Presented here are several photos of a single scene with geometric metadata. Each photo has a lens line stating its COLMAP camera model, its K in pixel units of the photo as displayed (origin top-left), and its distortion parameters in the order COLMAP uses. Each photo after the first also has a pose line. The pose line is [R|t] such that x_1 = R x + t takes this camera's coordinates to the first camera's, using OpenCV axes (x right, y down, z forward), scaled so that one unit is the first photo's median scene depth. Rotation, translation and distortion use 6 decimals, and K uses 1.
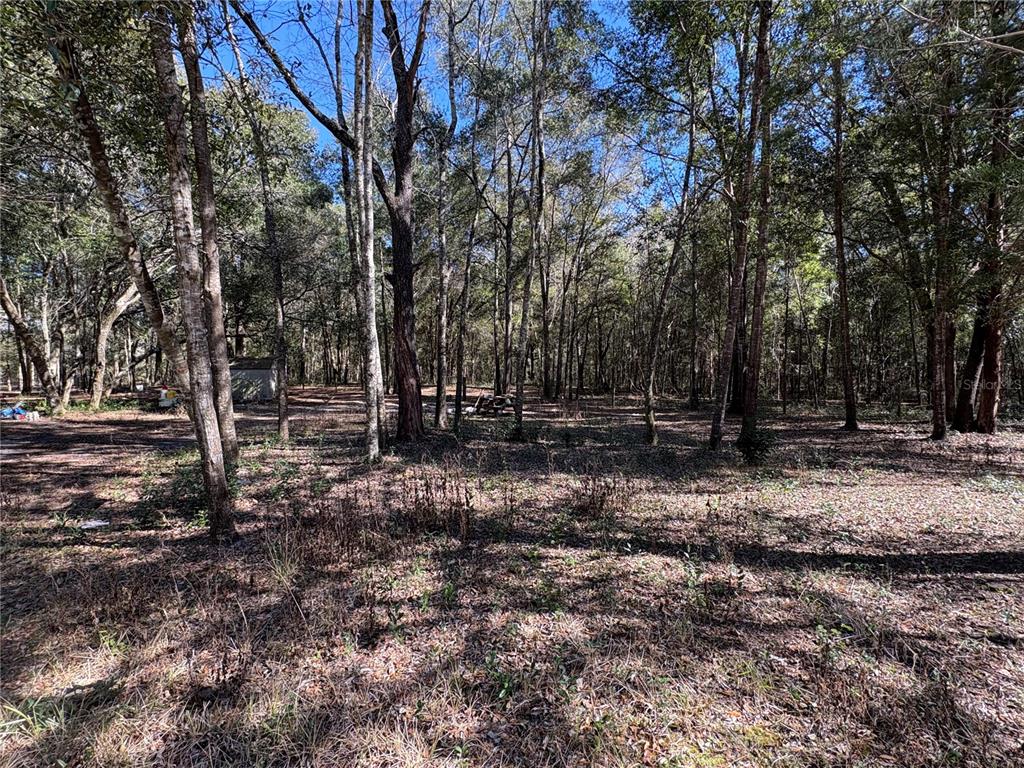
lens RADIAL K [[454.2, 0, 517.2], [0, 454.2, 381.9], [0, 0, 1]] dist [-0.021184, 0.000159]
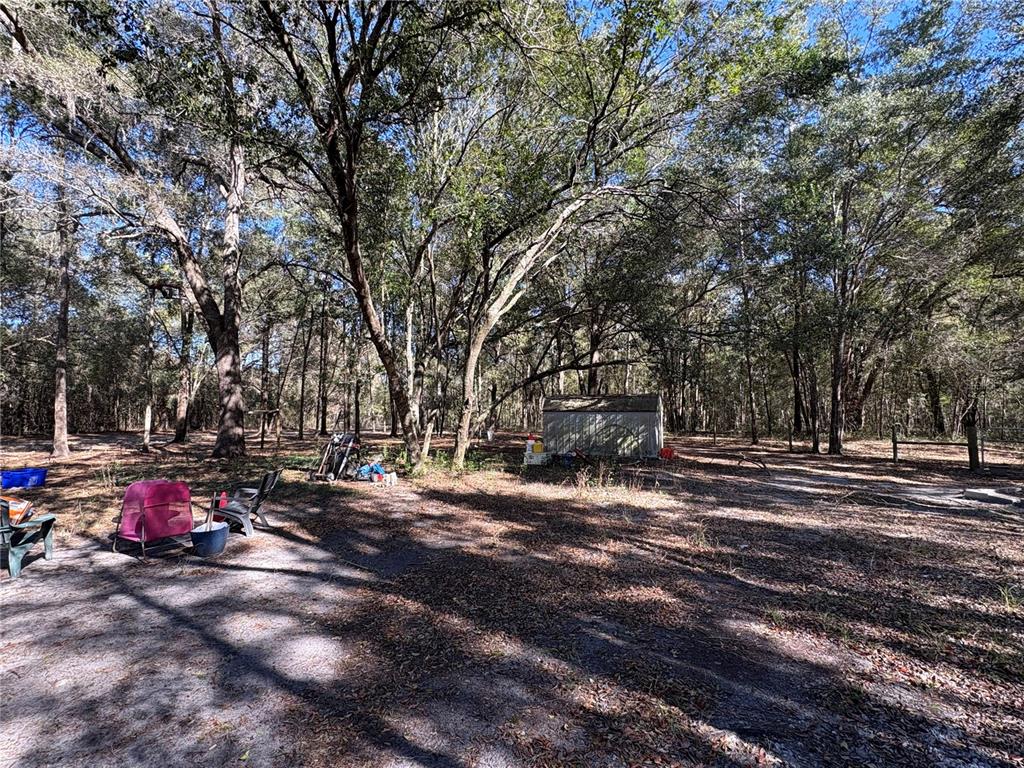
lens RADIAL K [[454.2, 0, 517.2], [0, 454.2, 381.9], [0, 0, 1]] dist [-0.021184, 0.000159]
pose [[0.835865, -0.036599, -0.547713, -0.293959], [-0.017860, 0.995433, -0.093772, -0.004644], [0.548644, 0.088163, 0.831395, 0.277551]]
